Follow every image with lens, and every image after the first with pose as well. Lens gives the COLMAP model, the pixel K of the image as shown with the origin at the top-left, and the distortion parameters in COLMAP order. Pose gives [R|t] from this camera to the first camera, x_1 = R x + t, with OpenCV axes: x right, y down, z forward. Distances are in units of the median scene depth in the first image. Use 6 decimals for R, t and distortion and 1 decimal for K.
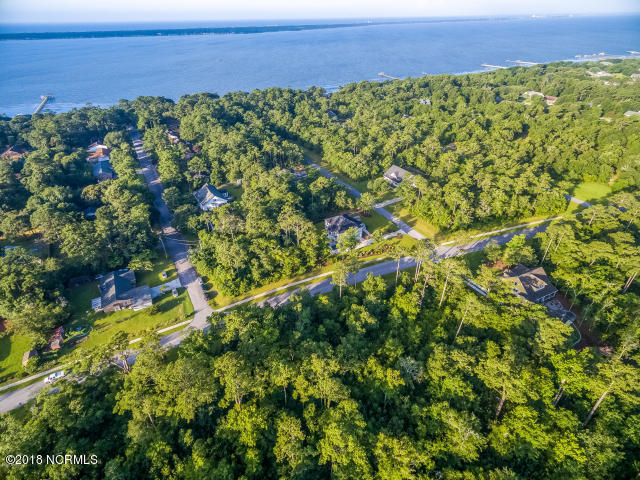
lens RADIAL K [[366.4, 0, 316.8], [0, 366.4, 242.1], [0, 0, 1]] dist [0.015762, -0.000596]
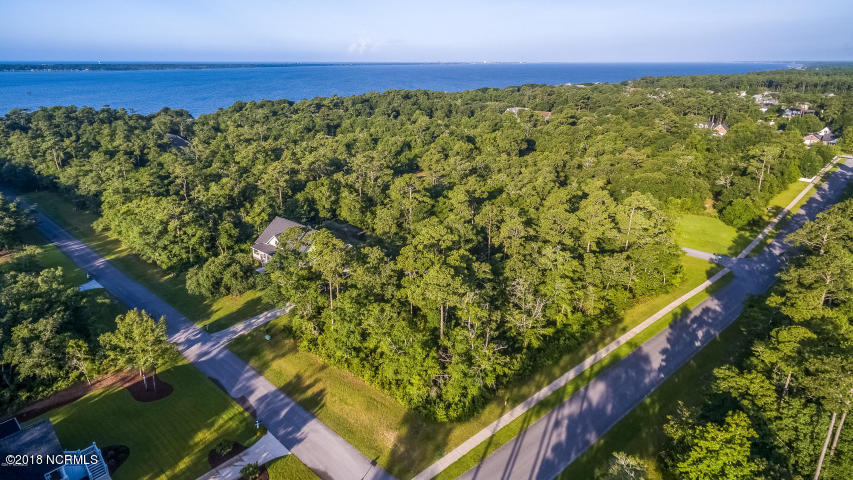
lens RADIAL K [[496.3, 0, 425.5], [0, 496.3, 239.0], [0, 0, 1]] dist [0.001373, 0.000043]
pose [[0.938867, -0.109586, 0.326374, 0.207627], [0.175381, 0.968001, -0.179486, -0.075902], [-0.296261, 0.225753, 0.928044, 0.535769]]
